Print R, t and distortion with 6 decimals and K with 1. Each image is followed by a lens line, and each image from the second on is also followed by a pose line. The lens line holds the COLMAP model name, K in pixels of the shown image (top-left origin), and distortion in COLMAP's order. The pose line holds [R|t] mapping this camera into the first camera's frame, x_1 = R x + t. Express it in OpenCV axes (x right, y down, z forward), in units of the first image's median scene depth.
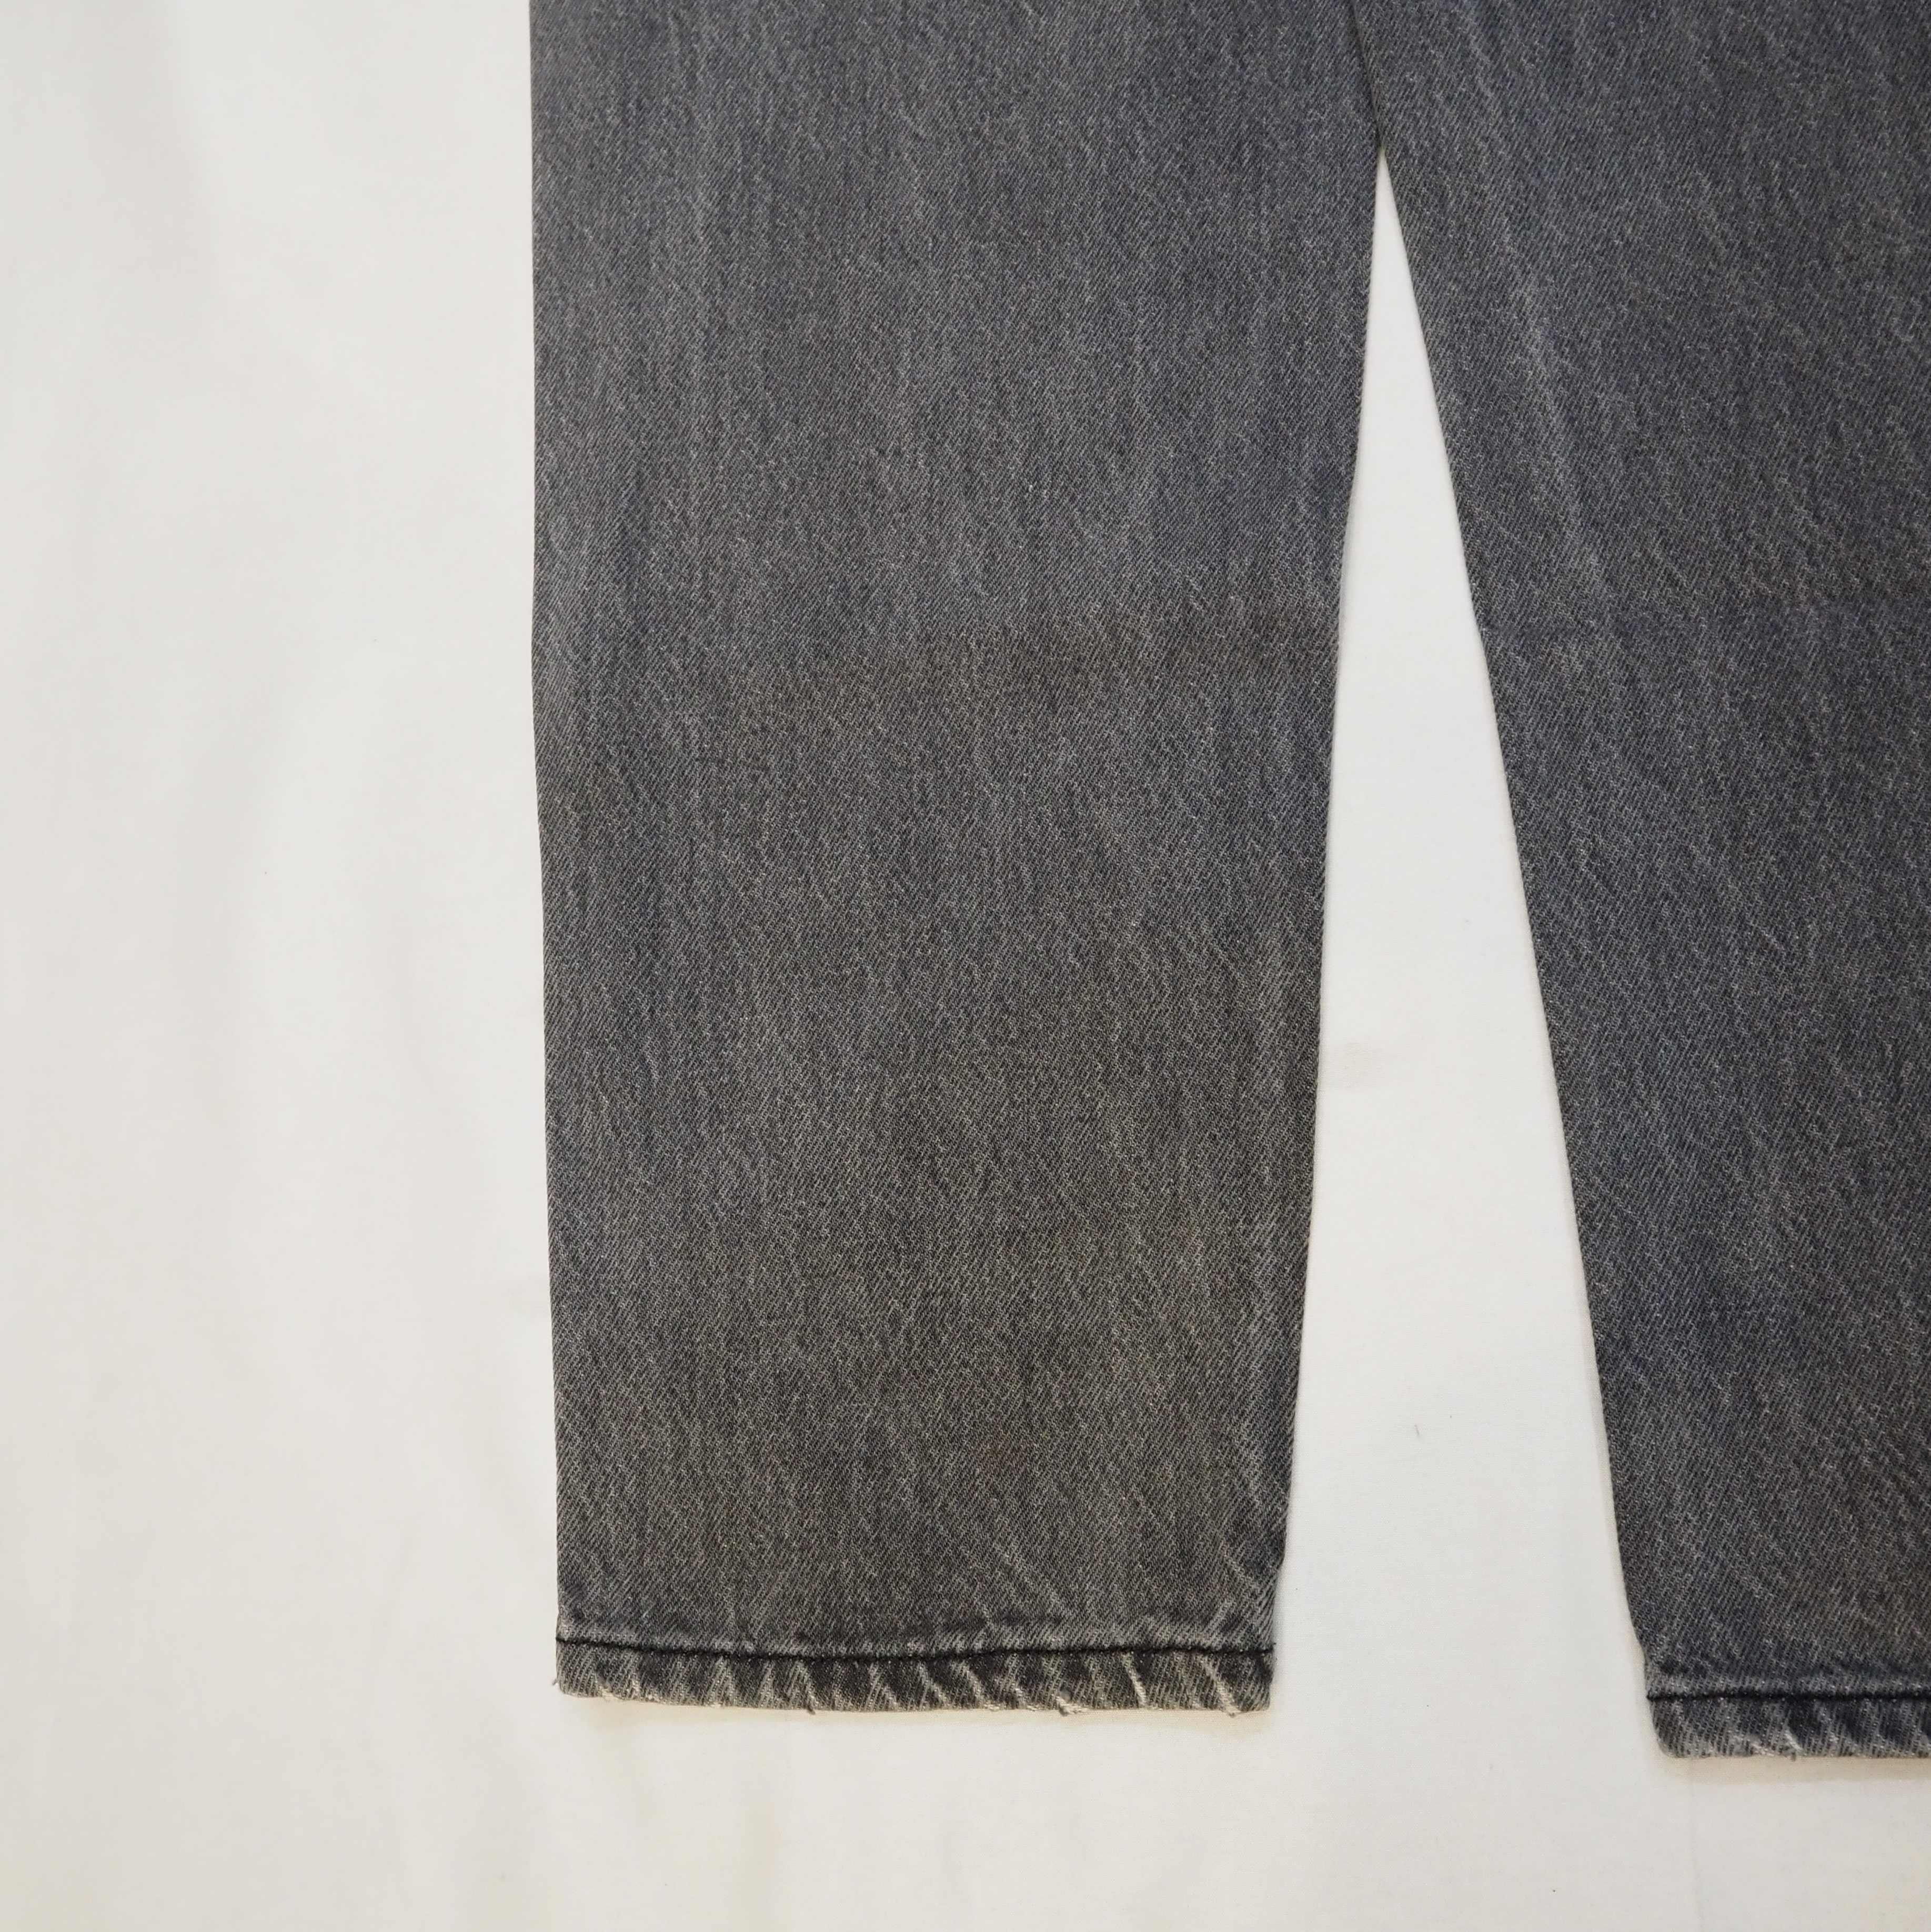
lens RADIAL K [[2071.2, 0, 965.5], [0, 2071.2, 966.0], [0, 0, 1]] dist [-0.030122, 0.019929]
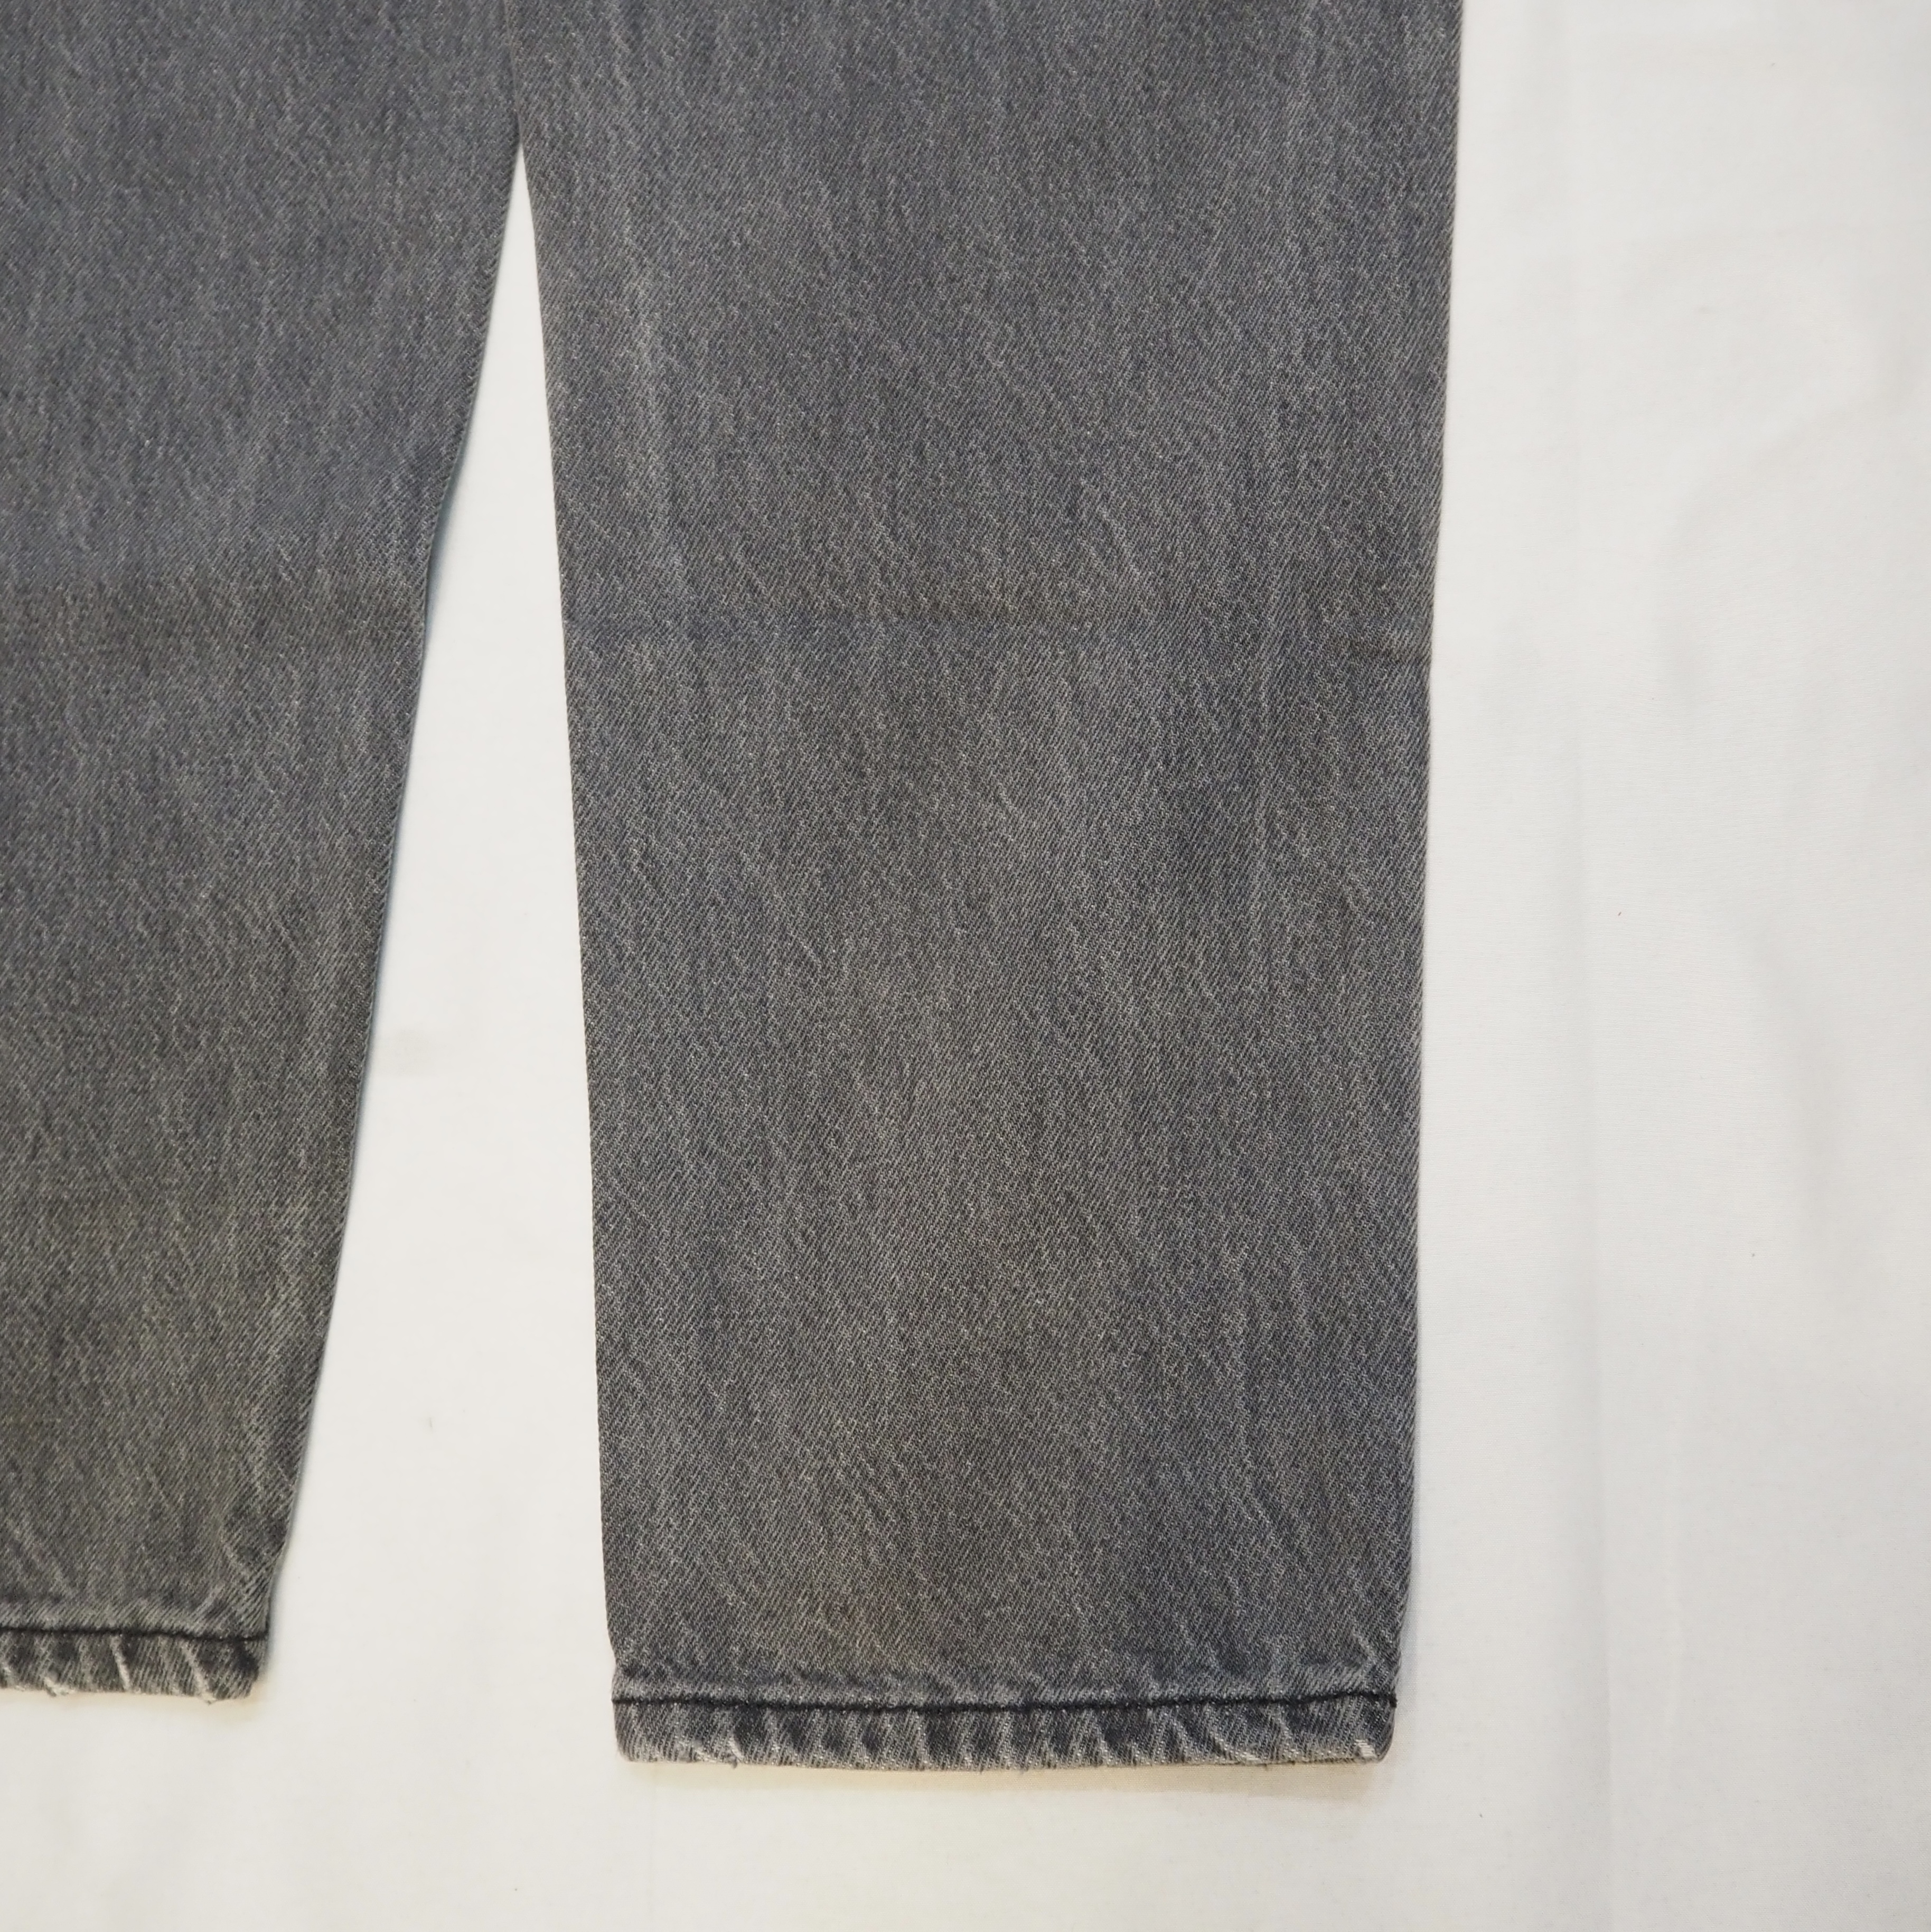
lens RADIAL K [[2071.2, 0, 965.5], [0, 2071.2, 966.0], [0, 0, 1]] dist [-0.030122, 0.019929]
pose [[0.993544, 0.062231, 0.094861, 0.361399], [-0.063185, 0.997977, 0.007087, -0.017254], [-0.094228, -0.013035, 0.995465, -0.008156]]
